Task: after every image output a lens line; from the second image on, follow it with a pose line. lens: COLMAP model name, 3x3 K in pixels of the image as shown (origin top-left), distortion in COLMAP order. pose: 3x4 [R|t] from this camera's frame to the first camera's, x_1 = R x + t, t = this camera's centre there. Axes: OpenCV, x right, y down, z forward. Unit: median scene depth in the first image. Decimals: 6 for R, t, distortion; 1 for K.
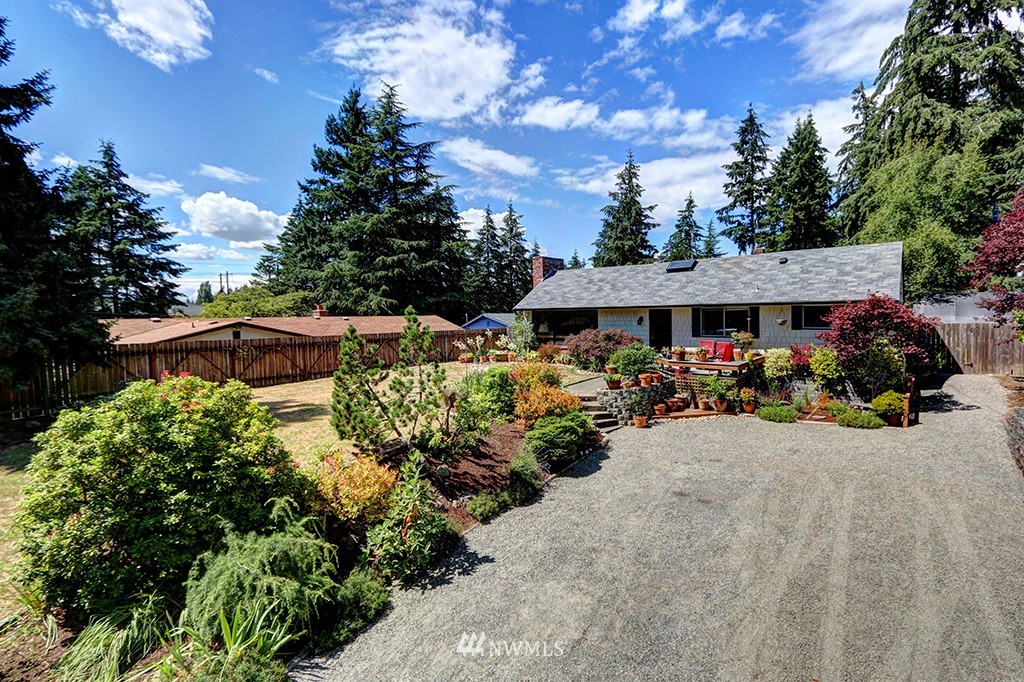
lens RADIAL K [[488.3, 0, 509.0], [0, 488.3, 329.8], [0, 0, 1]] dist [-0.000539, -0.000097]
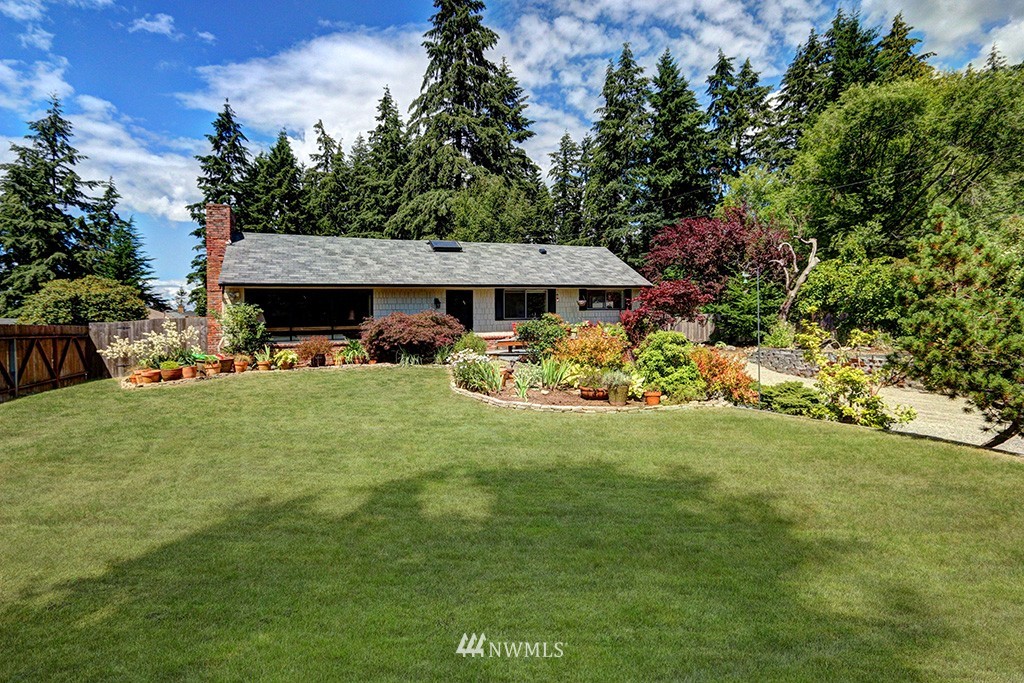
lens RADIAL K [[488.3, 0, 509.0], [0, 488.3, 330.3], [0, 0, 1]] dist [-0.000539, -0.000097]
pose [[0.453708, -0.016927, 0.890990, -0.100213], [0.047514, 0.998857, -0.005218, 0.008971], [-0.889883, 0.044702, 0.453994, 0.120781]]
